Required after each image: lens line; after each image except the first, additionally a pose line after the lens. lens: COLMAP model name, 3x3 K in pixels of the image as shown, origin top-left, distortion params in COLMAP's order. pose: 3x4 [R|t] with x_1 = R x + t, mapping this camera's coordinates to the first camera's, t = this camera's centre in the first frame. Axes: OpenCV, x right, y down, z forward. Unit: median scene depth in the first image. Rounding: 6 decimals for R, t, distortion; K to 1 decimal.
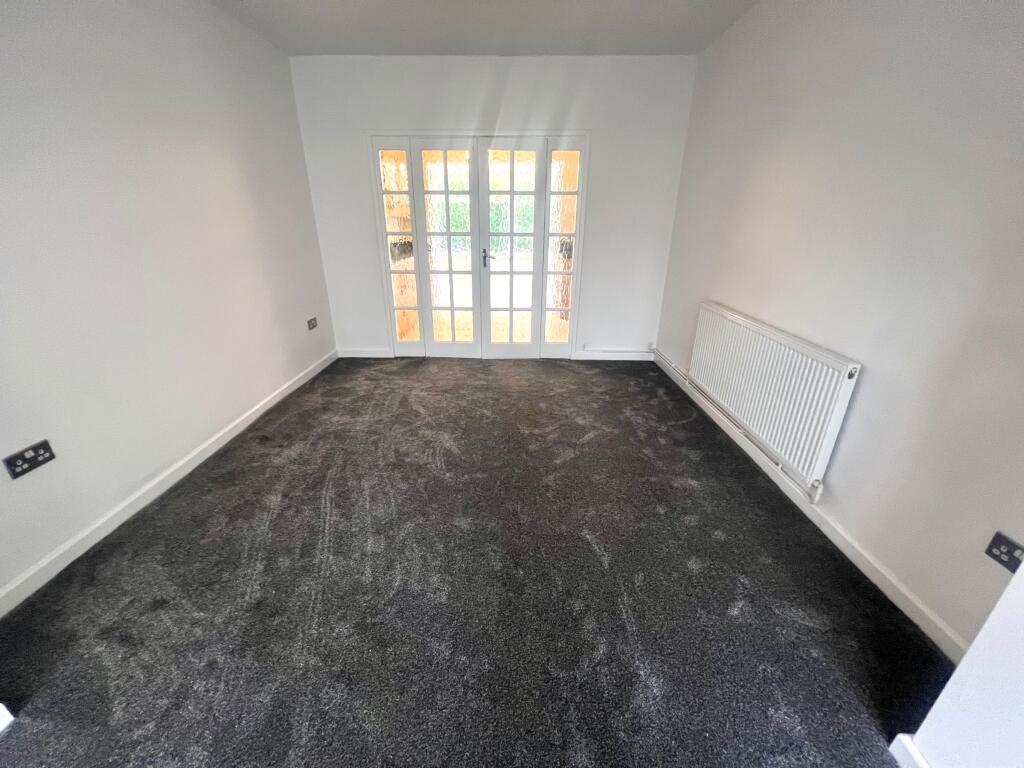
lens RADIAL K [[408.8, 0, 510.8], [0, 408.8, 380.8], [0, 0, 1]] dist [-0.001814, 0.000417]
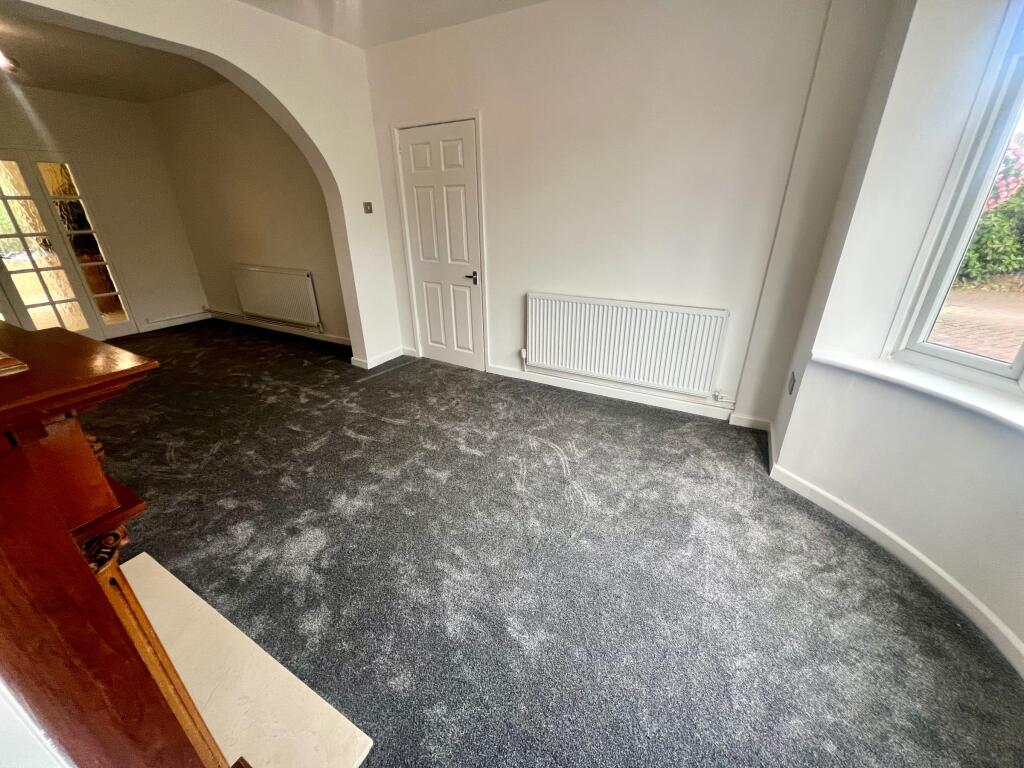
lens RADIAL K [[408.8, 0, 510.8], [0, 408.8, 380.8], [0, 0, 1]] dist [-0.001814, 0.000417]
pose [[0.476846, -0.365068, 0.799589, -0.464762], [0.340414, 0.915383, 0.214925, 0.255339], [-0.810392, 0.169706, 0.560771, -0.741349]]
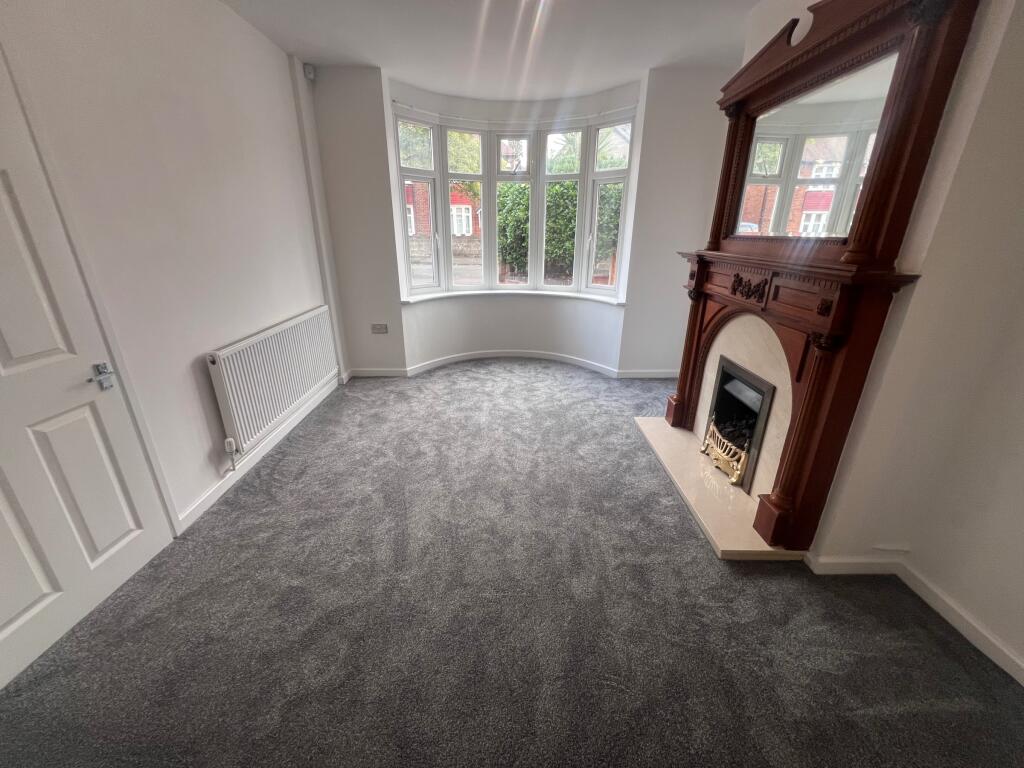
lens RADIAL K [[408.8, 0, 510.8], [0, 408.8, 380.8], [0, 0, 1]] dist [-0.001814, 0.000417]
pose [[-0.999736, -0.004809, -0.022474, -0.034546], [-0.018639, 0.741748, 0.670420, -0.137447], [0.013446, 0.670662, -0.741642, 0.281549]]
